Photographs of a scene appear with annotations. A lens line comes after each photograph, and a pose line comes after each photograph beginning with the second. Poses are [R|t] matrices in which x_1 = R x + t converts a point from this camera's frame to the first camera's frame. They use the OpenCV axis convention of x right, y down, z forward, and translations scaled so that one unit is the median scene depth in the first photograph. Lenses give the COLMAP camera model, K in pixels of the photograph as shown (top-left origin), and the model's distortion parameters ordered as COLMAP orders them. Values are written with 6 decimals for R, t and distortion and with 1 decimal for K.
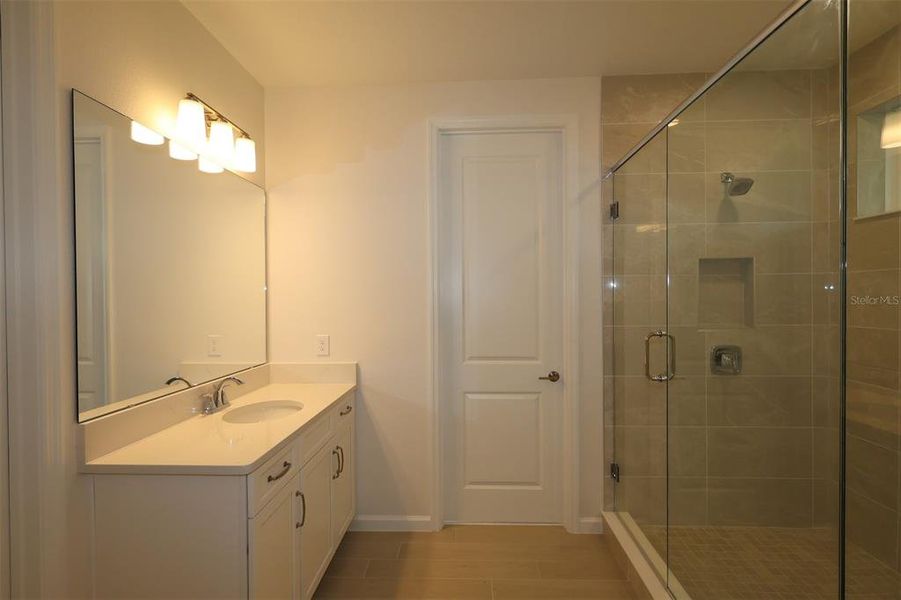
lens RADIAL K [[422.5, 0, 446.5], [0, 422.5, 301.8], [0, 0, 1]] dist [0.001381, 0.000293]
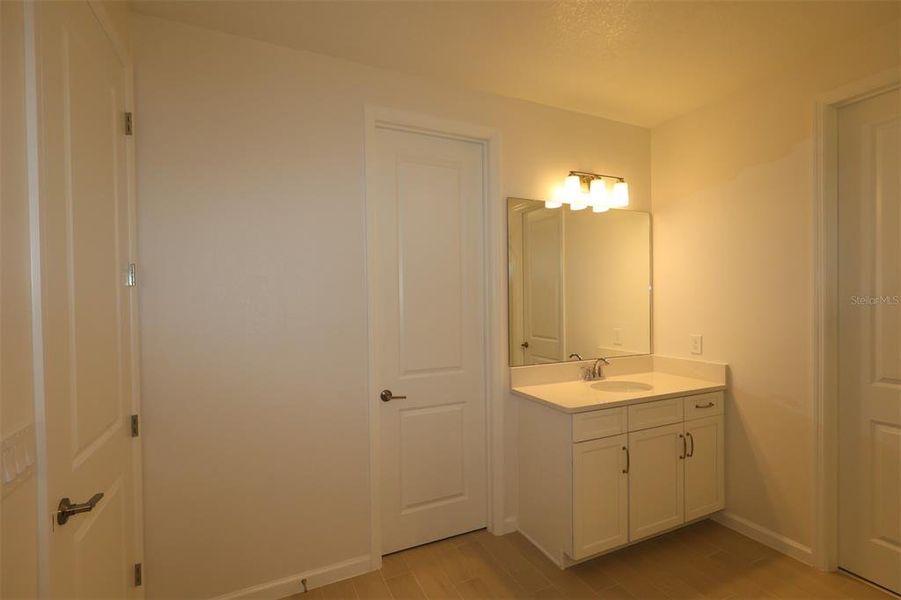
lens RADIAL K [[422.5, 0, 449.3], [0, 422.5, 296.7], [0, 0, 1]] dist [0.001381, 0.000293]
pose [[0.462164, 0.000496, -0.886794, 0.425325], [-0.000671, 1.000000, 0.000210, -0.023544], [0.886794, 0.000498, 0.462164, -0.090235]]
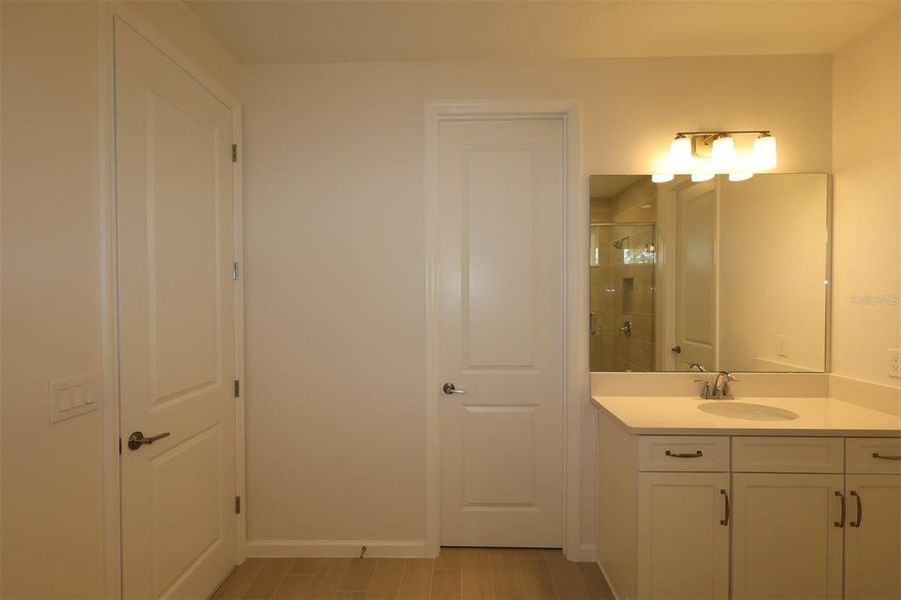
lens RADIAL K [[422.5, 0, 448.4], [0, 422.5, 295.5], [0, 0, 1]] dist [0.001381, 0.000293]
pose [[0.016302, 0.008726, -0.999829, 0.469313], [-0.006932, 0.999939, 0.008614, -0.017492], [0.999843, 0.006790, 0.016361, 0.227561]]
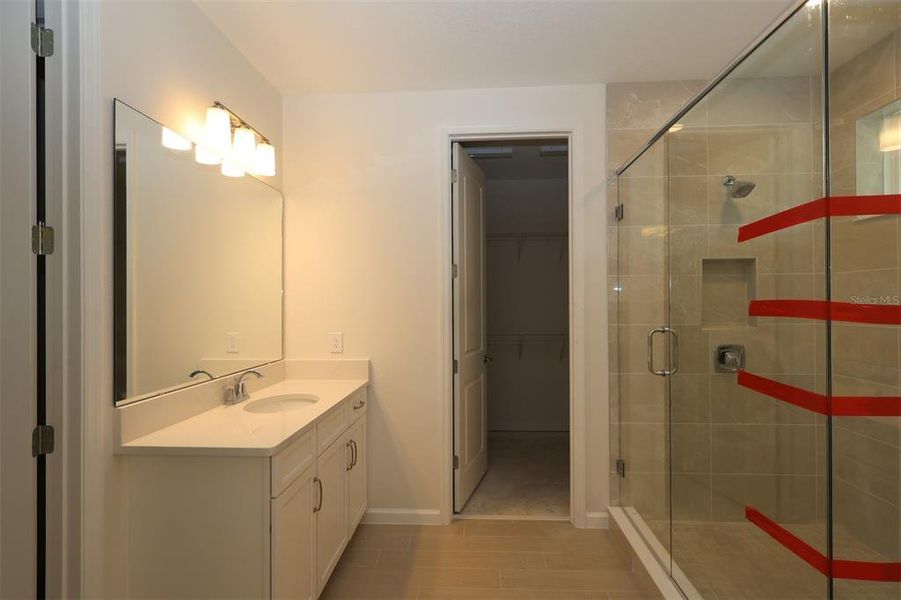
lens RADIAL K [[422.5, 0, 446.2], [0, 422.5, 301.6], [0, 0, 1]] dist [0.001381, 0.000293]
pose [[0.999850, 0.002811, -0.017078, -0.006993], [-0.003047, 0.999900, -0.013830, 0.017205], [0.017037, 0.013880, 0.999759, -0.036126]]
